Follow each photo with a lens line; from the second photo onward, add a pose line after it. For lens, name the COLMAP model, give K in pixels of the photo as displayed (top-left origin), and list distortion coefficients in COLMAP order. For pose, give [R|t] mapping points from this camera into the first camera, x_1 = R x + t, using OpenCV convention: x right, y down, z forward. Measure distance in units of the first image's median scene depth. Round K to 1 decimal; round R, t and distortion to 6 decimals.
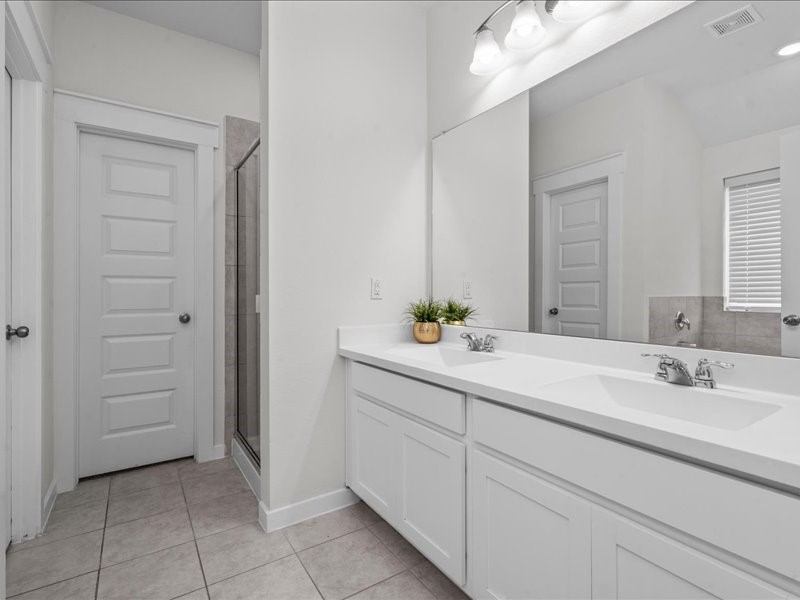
lens RADIAL K [[399.4, 0, 399.0], [0, 399.4, 299.7], [0, 0, 1]] dist [0.006427, -0.000901]
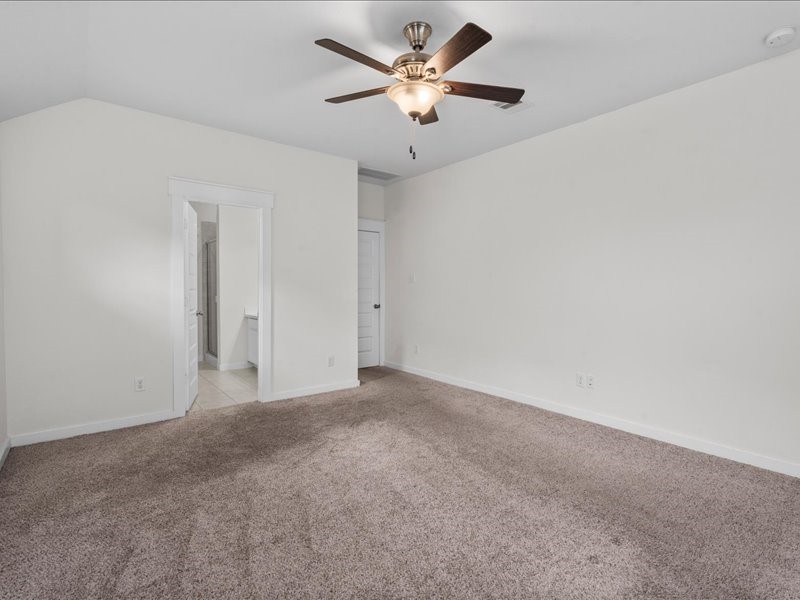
lens RADIAL K [[399.4, 0, 399.5], [0, 399.4, 300.1], [0, 0, 1]] dist [0.006427, -0.000901]
pose [[0.996389, -0.003429, 0.084838, 0.534463], [0.001959, 0.999847, 0.017402, -0.021490], [-0.084884, -0.017173, 0.996243, -1.471674]]
